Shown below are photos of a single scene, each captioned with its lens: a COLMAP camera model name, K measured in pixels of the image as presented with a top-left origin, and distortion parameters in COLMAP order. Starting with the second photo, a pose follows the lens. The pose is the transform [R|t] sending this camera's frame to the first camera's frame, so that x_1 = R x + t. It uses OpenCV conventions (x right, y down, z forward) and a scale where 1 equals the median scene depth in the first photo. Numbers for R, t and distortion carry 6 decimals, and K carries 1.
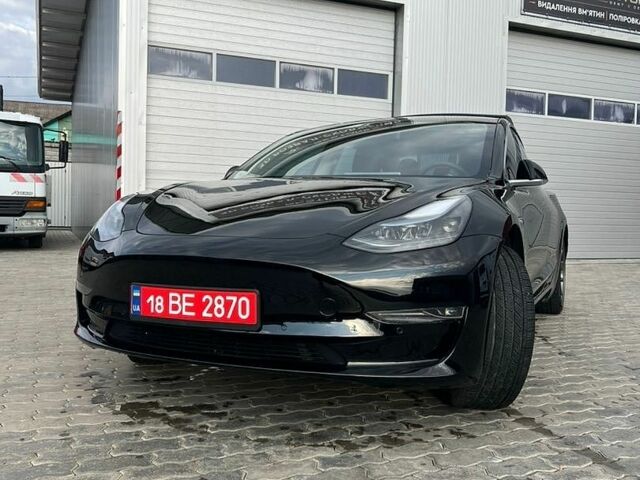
lens RADIAL K [[648.1, 0, 321.2], [0, 648.1, 236.9], [0, 0, 1]] dist [0.021717, 0.000000]
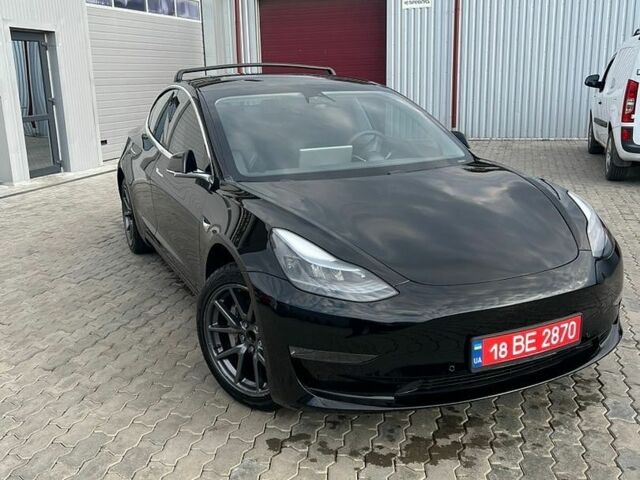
lens RADIAL K [[648.1, 0, 321.2], [0, 648.1, 235.0], [0, 0, 1]] dist [0.021717, 0.000000]
pose [[0.642662, -0.217650, 0.734584, -1.177971], [0.057636, 0.969817, 0.236924, -0.347324], [-0.763979, -0.109924, 0.635809, 0.569051]]
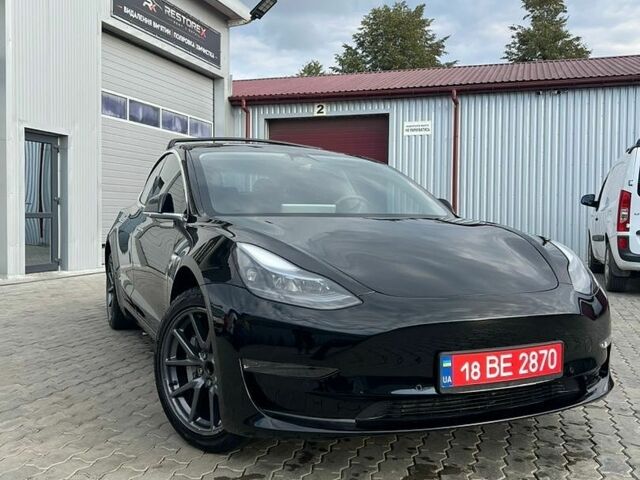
lens RADIAL K [[648.1, 0, 322.0], [0, 648.1, 233.2], [0, 0, 1]] dist [0.021717, 0.000000]
pose [[0.655171, -0.033499, 0.754738, -1.124117], [0.025298, 0.999429, 0.022398, -0.129289], [-0.755057, 0.004419, 0.655644, 0.532010]]
